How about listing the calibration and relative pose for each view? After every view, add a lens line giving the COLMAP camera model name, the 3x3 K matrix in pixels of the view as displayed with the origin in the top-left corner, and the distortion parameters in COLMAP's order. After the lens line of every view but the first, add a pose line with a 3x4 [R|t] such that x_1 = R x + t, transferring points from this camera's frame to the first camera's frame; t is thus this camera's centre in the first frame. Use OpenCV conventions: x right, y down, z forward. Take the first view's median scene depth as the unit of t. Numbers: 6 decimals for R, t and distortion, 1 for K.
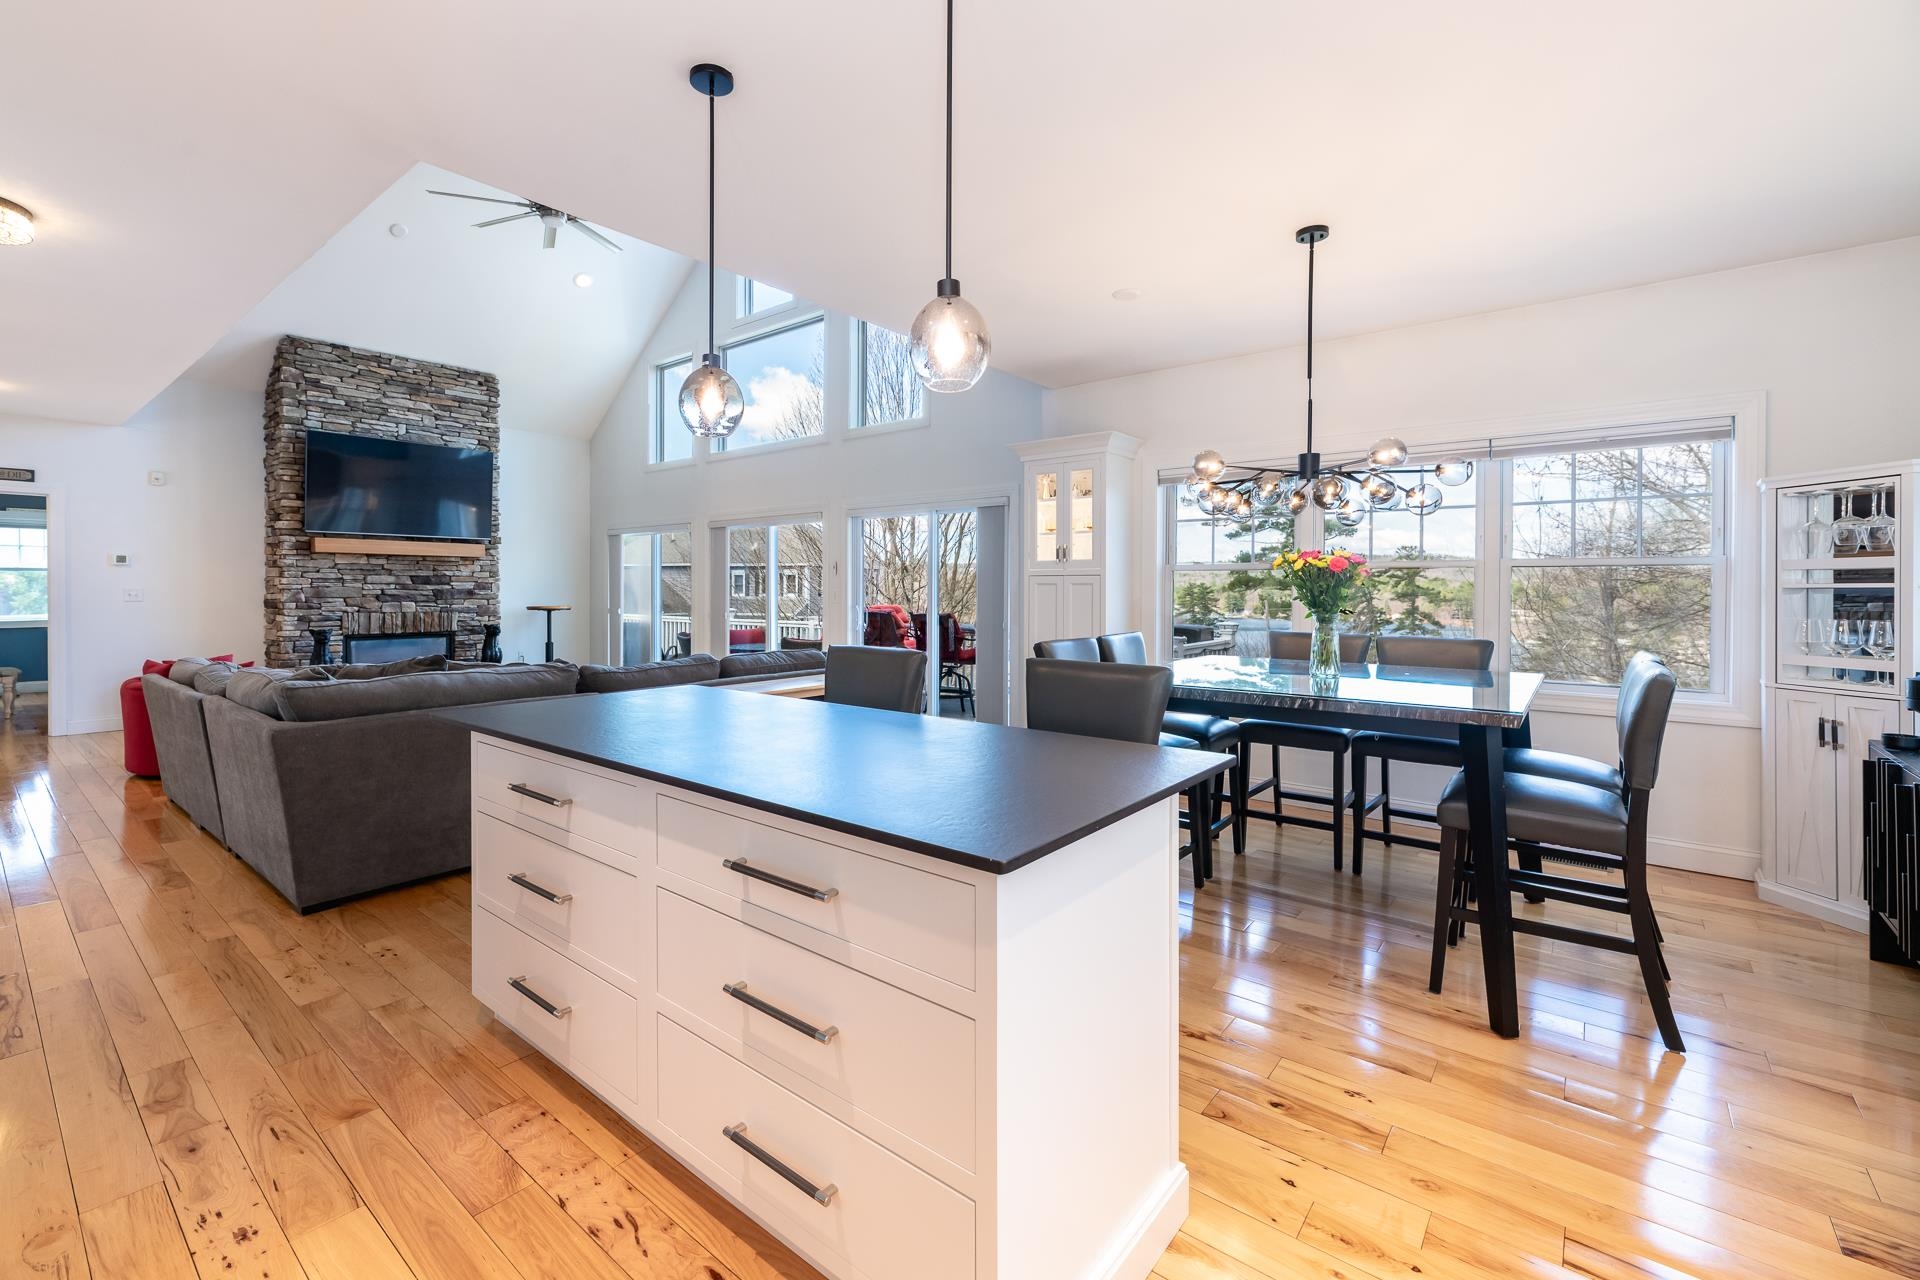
lens RADIAL K [[840.7, 0, 955.1], [0, 840.7, 586.8], [0, 0, 1]] dist [-0.000789, 0.000429]
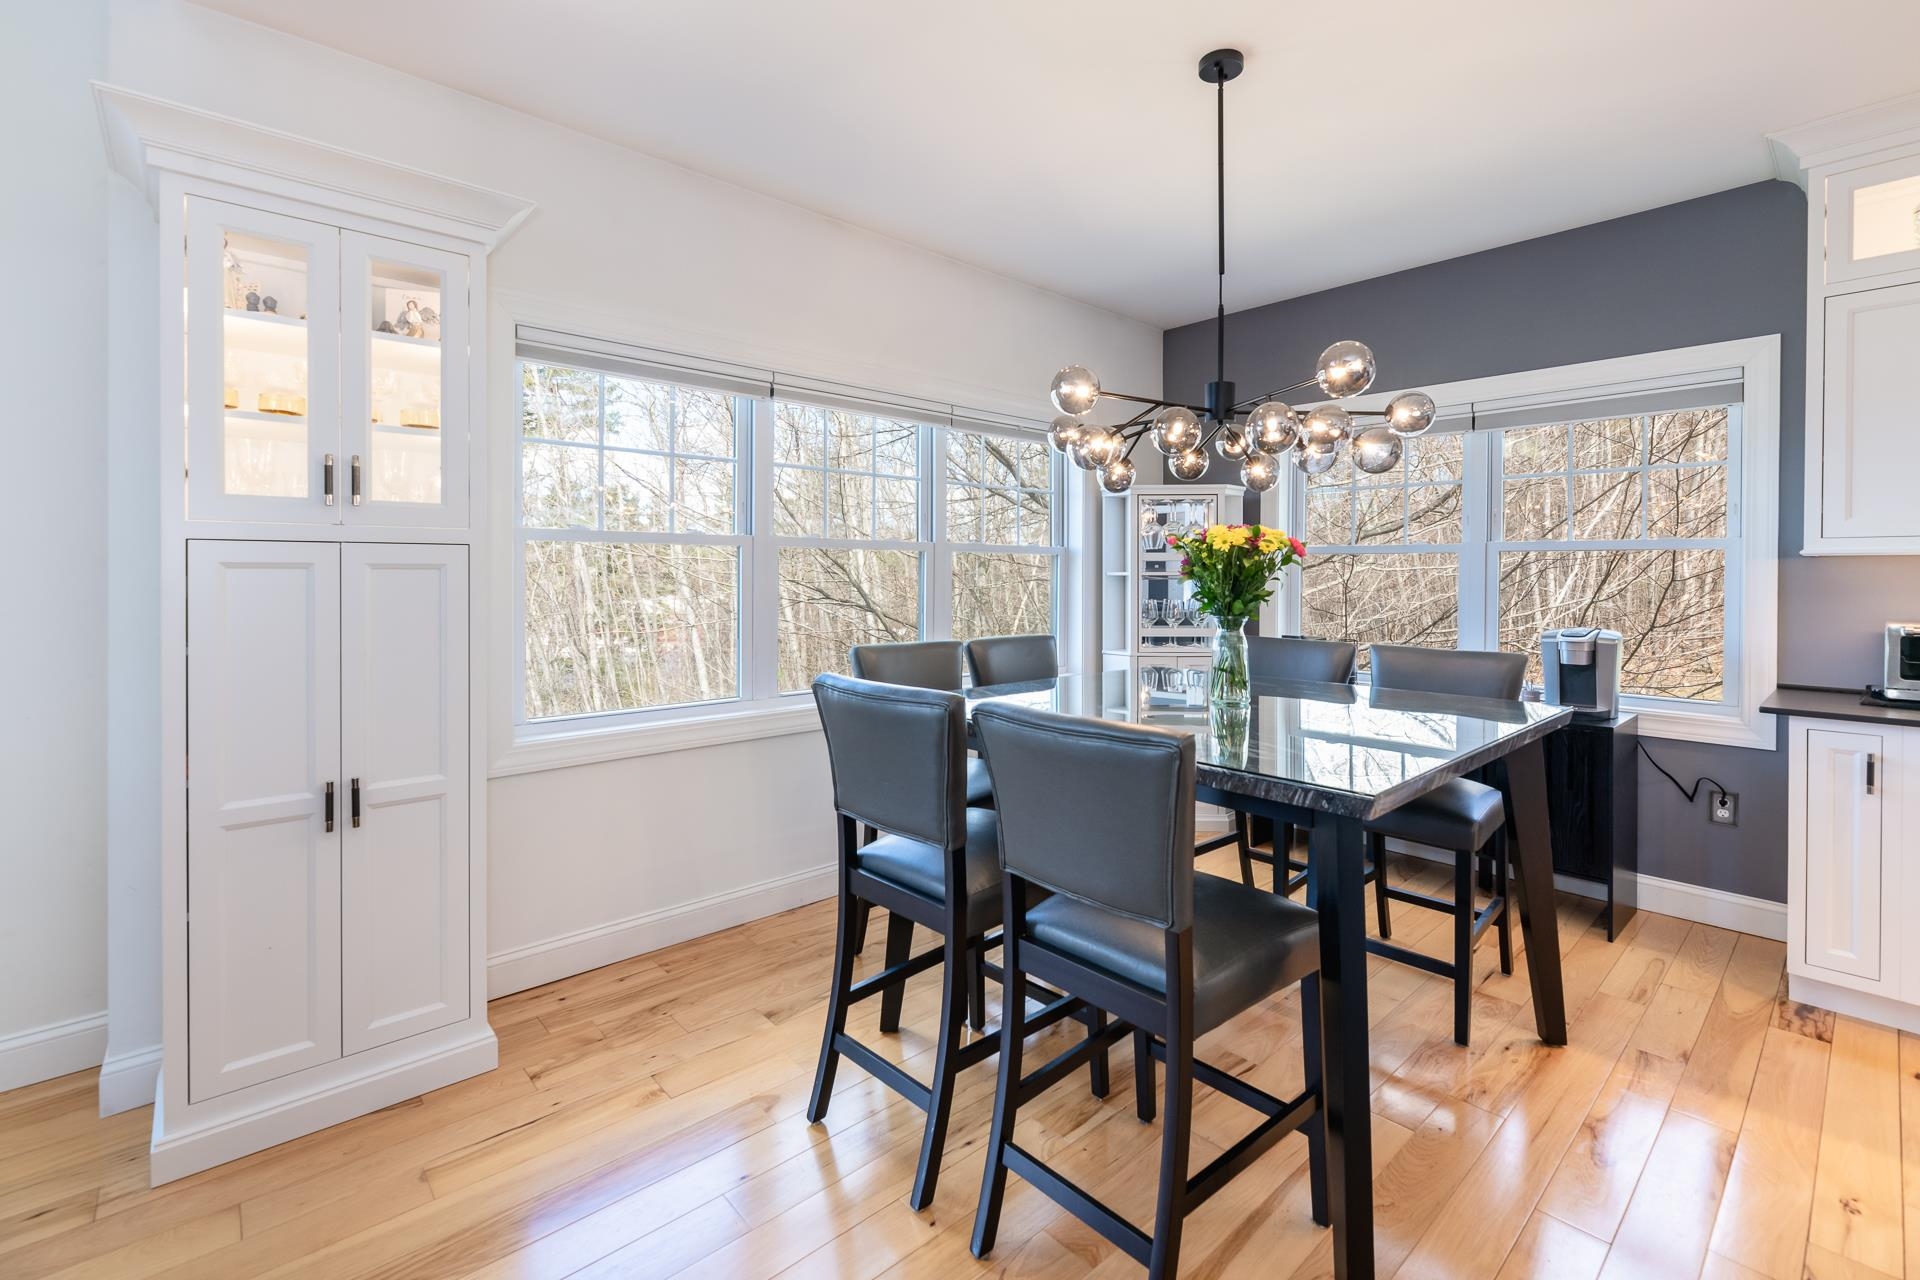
lens RADIAL K [[840.7, 0, 955.1], [0, 840.7, 586.8], [0, 0, 1]] dist [-0.000789, 0.000429]
pose [[0.173523, -0.018640, 0.984653, -0.186952], [-0.006764, 0.999775, 0.020118, -0.002989], [-0.984807, -0.010151, 0.173358, 0.688348]]
